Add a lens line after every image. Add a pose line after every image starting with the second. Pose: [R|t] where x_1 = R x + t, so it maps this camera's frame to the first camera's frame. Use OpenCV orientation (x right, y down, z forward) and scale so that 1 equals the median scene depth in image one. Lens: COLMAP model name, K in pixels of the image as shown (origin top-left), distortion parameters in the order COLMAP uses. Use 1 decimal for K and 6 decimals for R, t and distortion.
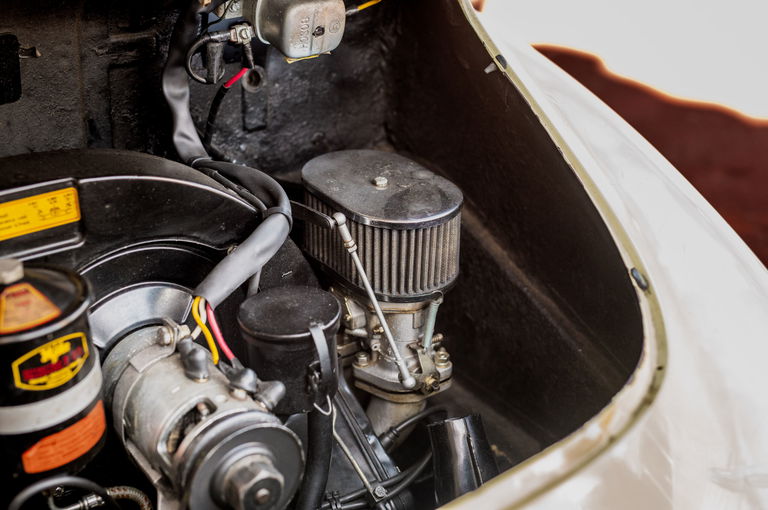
lens RADIAL K [[1097.5, 0, 382.9], [0, 1097.5, 267.8], [0, 0, 1]] dist [-0.000872, 0.016830]
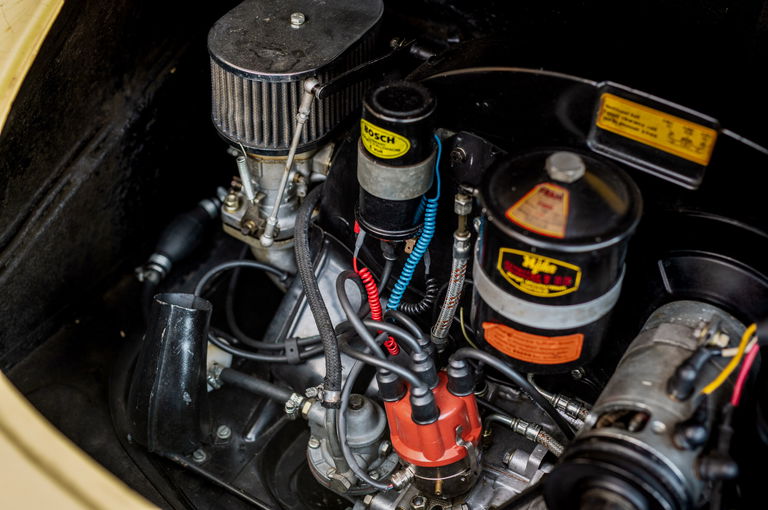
lens RADIAL K [[1097.5, 0, 382.9], [0, 1097.5, 267.8], [0, 0, 1]] dist [-0.000872, 0.016830]
pose [[0.395769, 0.634987, -0.663445, 0.242432], [-0.453427, 0.763346, 0.460116, -0.256978], [0.798605, 0.118724, 0.590029, 0.281030]]
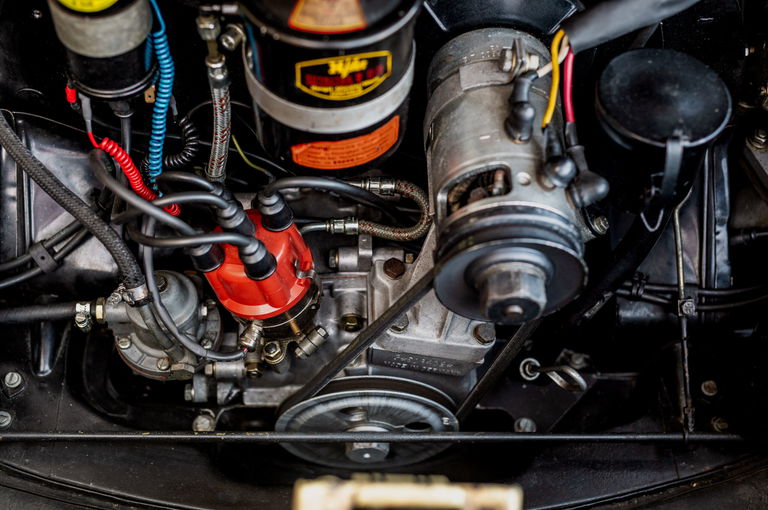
lens RADIAL K [[1097.5, 0, 382.9], [0, 1097.5, 267.8], [0, 0, 1]] dist [-0.000872, 0.016830]
pose [[0.830956, 0.484880, -0.272770, 0.019200], [-0.296726, 0.801005, 0.519946, -0.205323], [0.470602, -0.351115, 0.809477, 0.248792]]
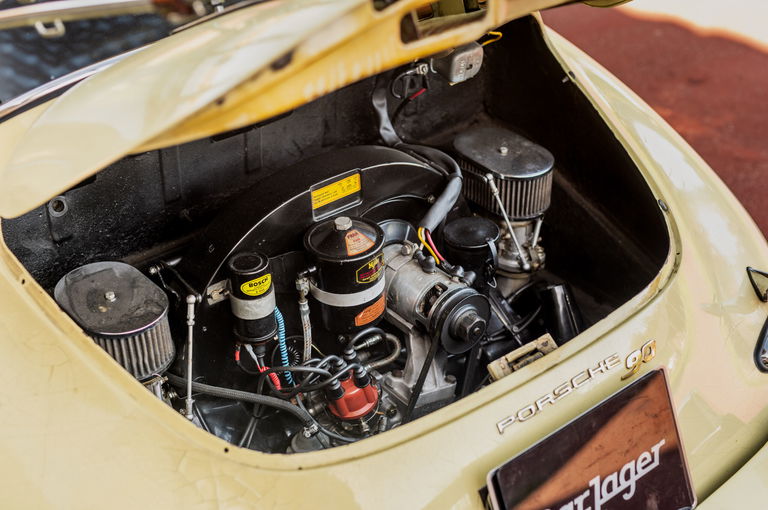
lens RADIAL K [[1097.5, 0, 382.9], [0, 1097.5, 267.8], [0, 0, 1]] dist [-0.000872, 0.016830]
pose [[0.997351, -0.058346, 0.043440, -0.314459], [0.052958, 0.991806, 0.116256, -0.121570], [-0.049867, -0.113648, 0.992269, -0.803359]]
